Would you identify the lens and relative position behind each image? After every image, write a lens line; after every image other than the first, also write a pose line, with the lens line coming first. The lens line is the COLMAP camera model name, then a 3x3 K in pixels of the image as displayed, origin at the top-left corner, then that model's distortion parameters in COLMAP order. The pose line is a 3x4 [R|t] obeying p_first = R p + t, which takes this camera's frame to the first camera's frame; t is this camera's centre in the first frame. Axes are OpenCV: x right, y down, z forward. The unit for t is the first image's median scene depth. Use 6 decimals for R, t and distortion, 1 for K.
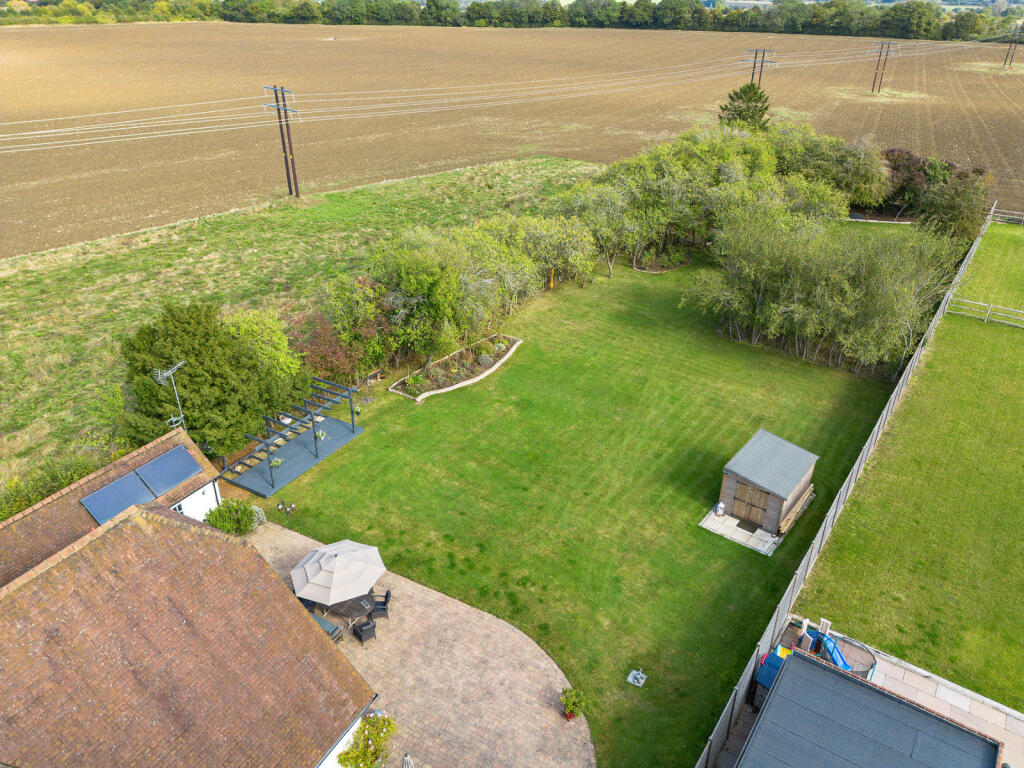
lens RADIAL K [[714.5, 0, 517.4], [0, 714.5, 388.4], [0, 0, 1]] dist [0.065581, -0.054568]
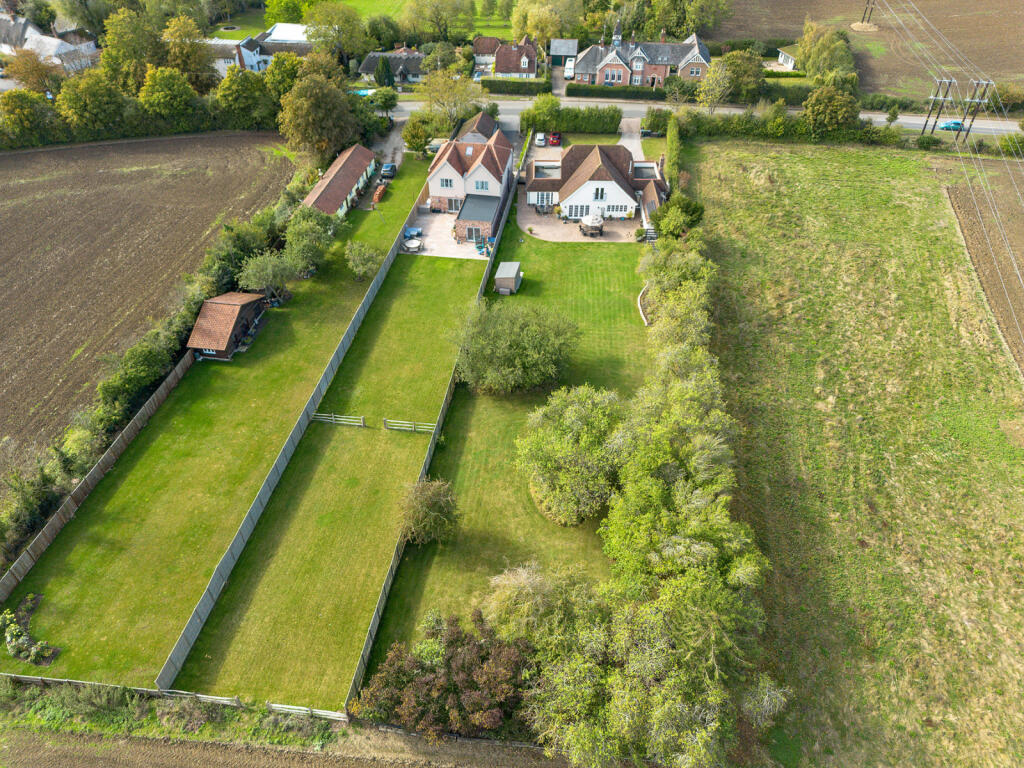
lens RADIAL K [[714.5, 0, 517.4], [0, 714.5, 388.4], [0, 0, 1]] dist [0.065581, -0.054568]
pose [[-0.885675, 0.299044, -0.355179, 0.766490], [-0.229434, 0.383171, 0.894729, -1.204859], [0.403658, 0.873929, -0.270755, 1.131160]]
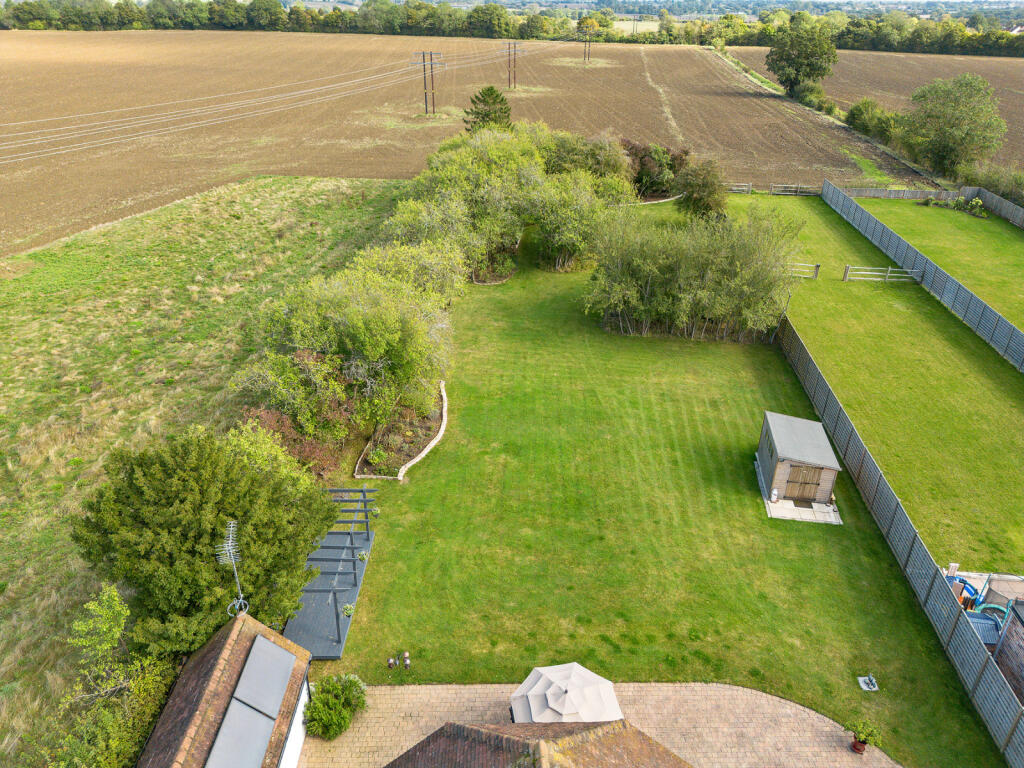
lens RADIAL K [[714.5, 0, 517.4], [0, 714.5, 388.4], [0, 0, 1]] dist [0.065581, -0.054568]
pose [[0.867523, -0.234942, 0.438413, -0.231670], [0.235131, 0.970420, 0.054768, -0.064158], [-0.438312, 0.055572, 0.897103, 0.108107]]
